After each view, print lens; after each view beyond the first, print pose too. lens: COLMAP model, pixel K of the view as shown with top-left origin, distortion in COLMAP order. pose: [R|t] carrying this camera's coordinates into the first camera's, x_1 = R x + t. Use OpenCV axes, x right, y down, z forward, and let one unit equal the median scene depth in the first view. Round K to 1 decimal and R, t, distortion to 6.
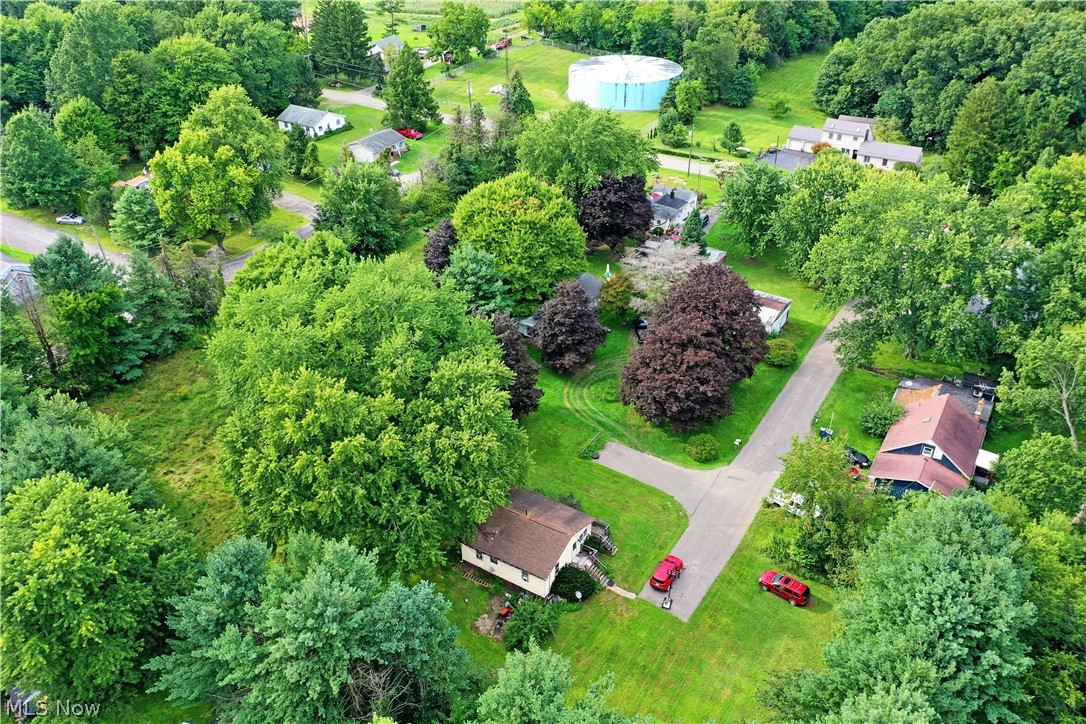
lens RADIAL K [[850.7, 0, 542.3], [0, 850.7, 360.1], [0, 0, 1]] dist [0.010392, 0.005995]
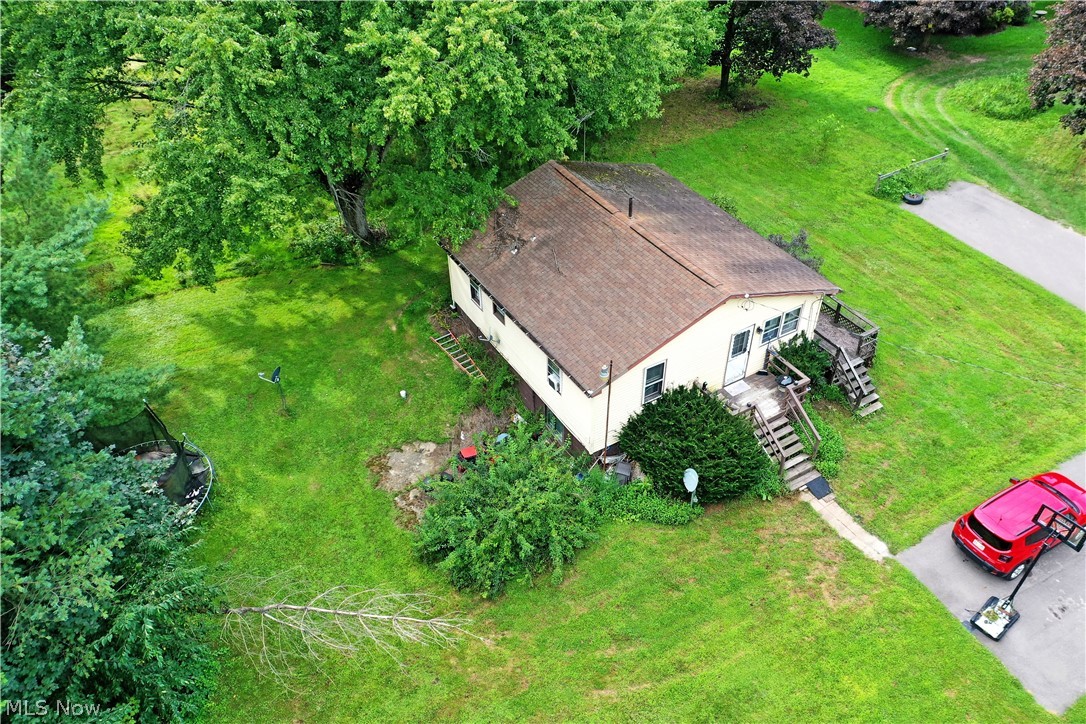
lens RADIAL K [[850.7, 0, 540.7], [0, 850.7, 362.3], [0, 0, 1]] dist [0.010392, 0.005995]
pose [[0.885586, 0.285423, -0.366430, 0.091506], [-0.232928, 0.955447, 0.181286, 0.185468], [0.401848, -0.075192, 0.912614, 0.677270]]
